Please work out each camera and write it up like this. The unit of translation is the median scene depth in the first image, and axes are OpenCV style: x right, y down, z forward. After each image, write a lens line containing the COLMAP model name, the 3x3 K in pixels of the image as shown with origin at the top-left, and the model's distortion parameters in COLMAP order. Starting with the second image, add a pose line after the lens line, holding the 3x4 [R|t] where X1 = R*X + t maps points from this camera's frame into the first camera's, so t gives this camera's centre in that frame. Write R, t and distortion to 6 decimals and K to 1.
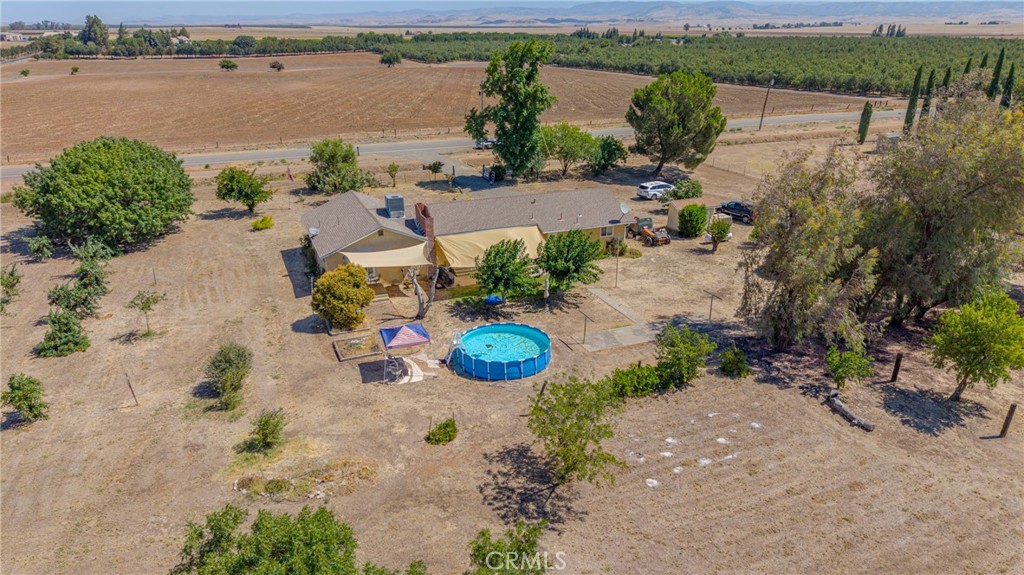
lens RADIAL K [[685.0, 0, 512.0], [0, 685.0, 287.5], [0, 0, 1]] dist [0.022247, -0.019679]
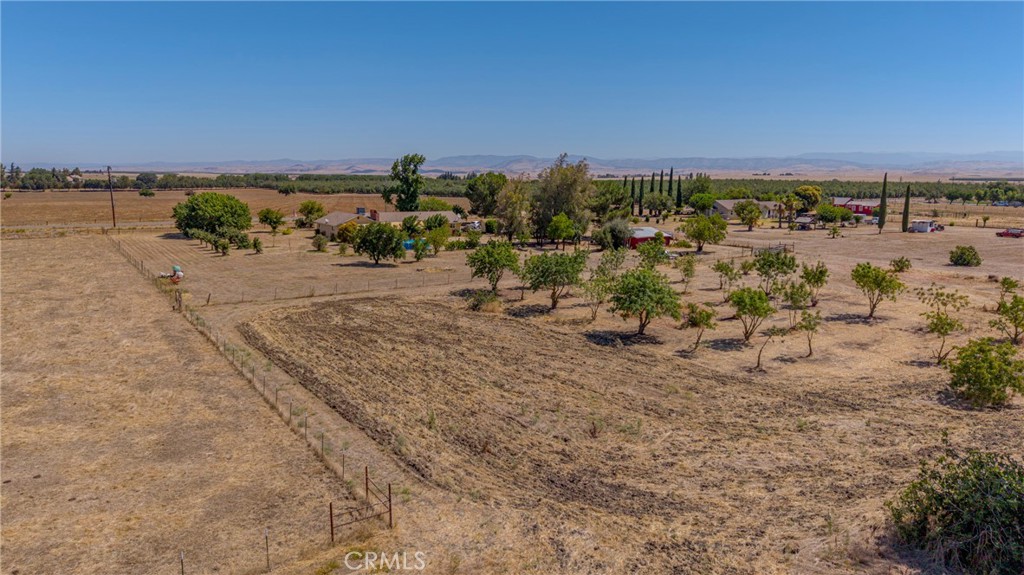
lens RADIAL K [[685.0, 0, 512.0], [0, 685.0, 287.5], [0, 0, 1]] dist [0.022247, -0.019679]
pose [[0.982528, -0.023386, 0.184642, -0.068526], [0.059995, 0.978914, -0.195262, 0.419592], [-0.176182, 0.202928, 0.963213, -0.879729]]
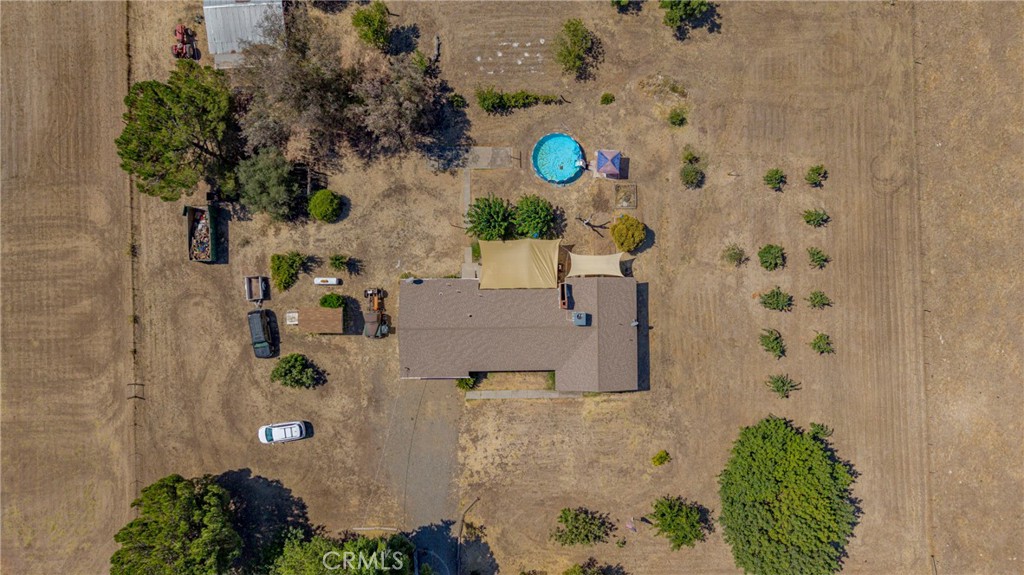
lens RADIAL K [[685.0, 0, 512.0], [0, 685.0, 287.5], [0, 0, 1]] dist [0.022247, -0.019679]
pose [[-0.930479, -0.366336, 0.002736, -0.016343], [0.129443, -0.321773, 0.937927, -0.929048], [-0.342716, 0.873075, 0.346823, 0.349184]]
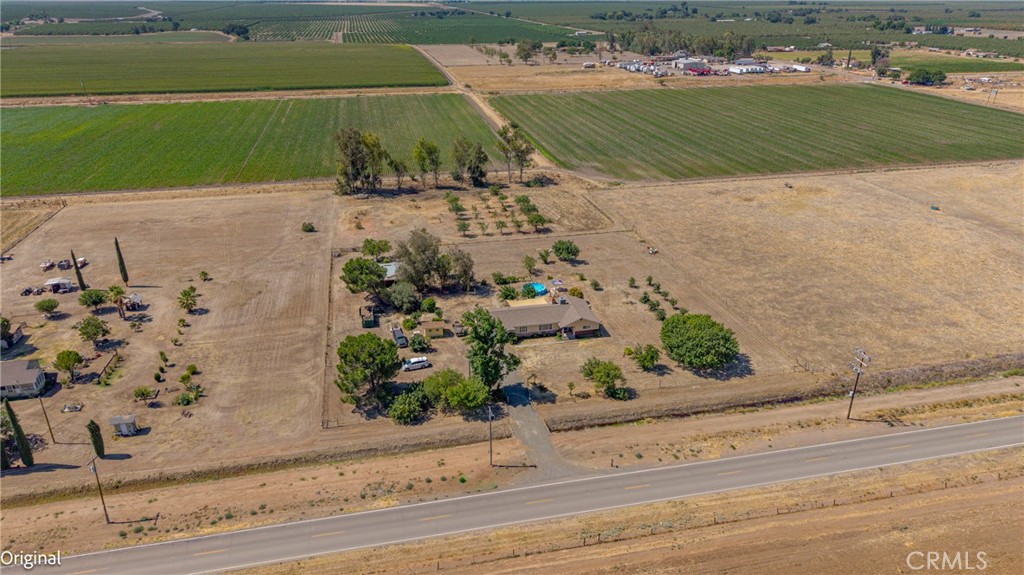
lens RADIAL K [[685.0, 0, 512.0], [0, 685.0, 287.5], [0, 0, 1]] dist [0.022247, -0.019679]
pose [[-0.984041, -0.070280, 0.163472, -0.277752], [0.063967, 0.717563, 0.693550, -1.399818], [-0.166044, 0.692939, -0.701616, 1.967052]]
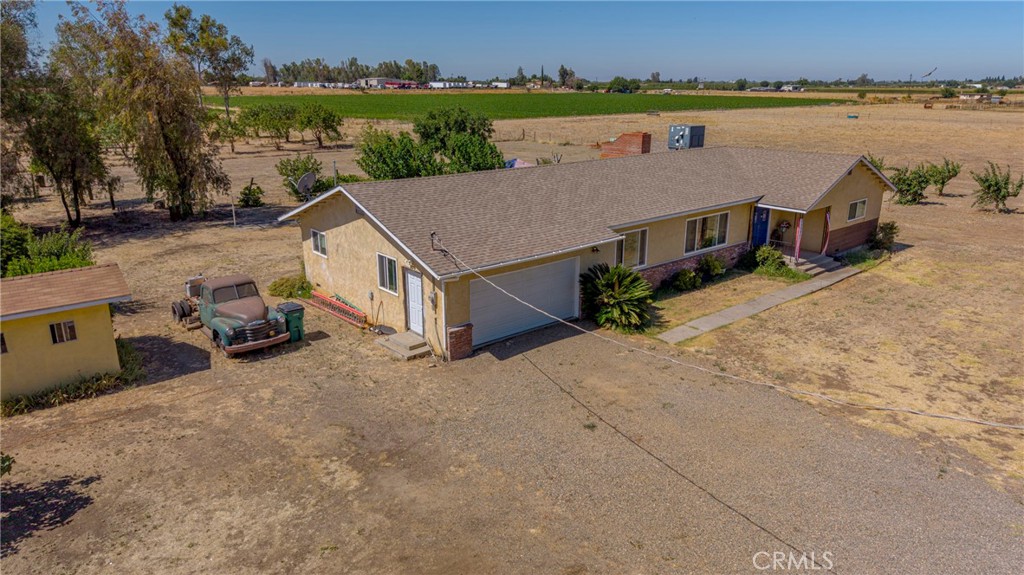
lens RADIAL K [[685.0, 0, 512.0], [0, 685.0, 287.5], [0, 0, 1]] dist [0.022247, -0.019679]
pose [[-0.950111, 0.082110, -0.300911, 0.128830], [-0.120687, 0.792810, 0.597400, -0.247843], [0.287618, 0.603913, -0.743347, 1.014958]]
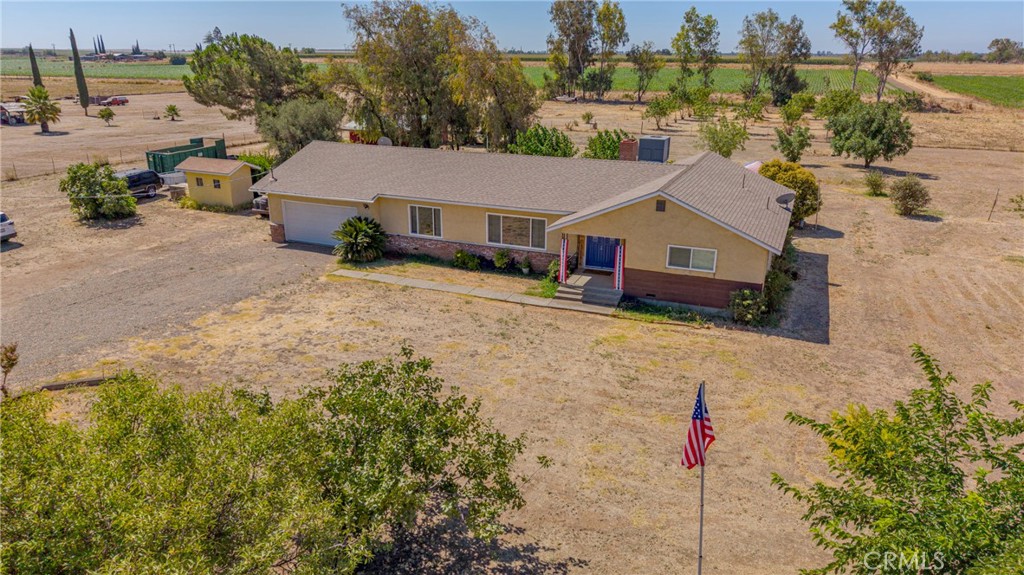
lens RADIAL K [[685.0, 0, 512.0], [0, 685.0, 287.5], [0, 0, 1]] dist [0.022247, -0.019679]
pose [[-0.700159, -0.235989, 0.673860, -0.348222], [0.247755, 0.804852, 0.539288, -0.253927], [-0.669623, 0.544539, -0.505056, 0.976789]]
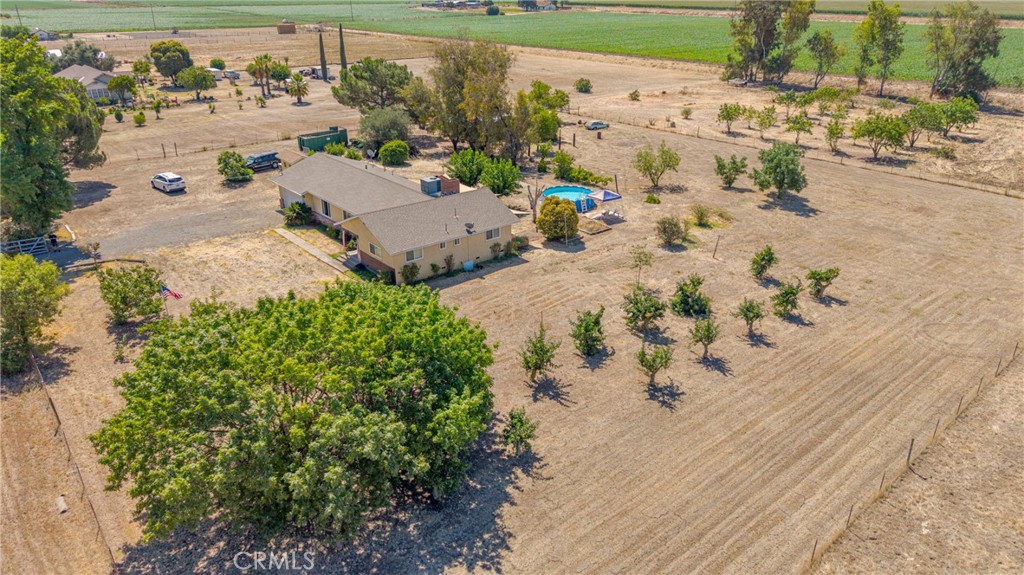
lens RADIAL K [[685.0, 0, 512.0], [0, 685.0, 287.5], [0, 0, 1]] dist [0.022247, -0.019679]
pose [[-0.304425, -0.389236, 0.869380, -0.804996], [0.336895, 0.809711, 0.480489, -0.309477], [-0.890970, 0.439163, -0.115364, 0.722768]]
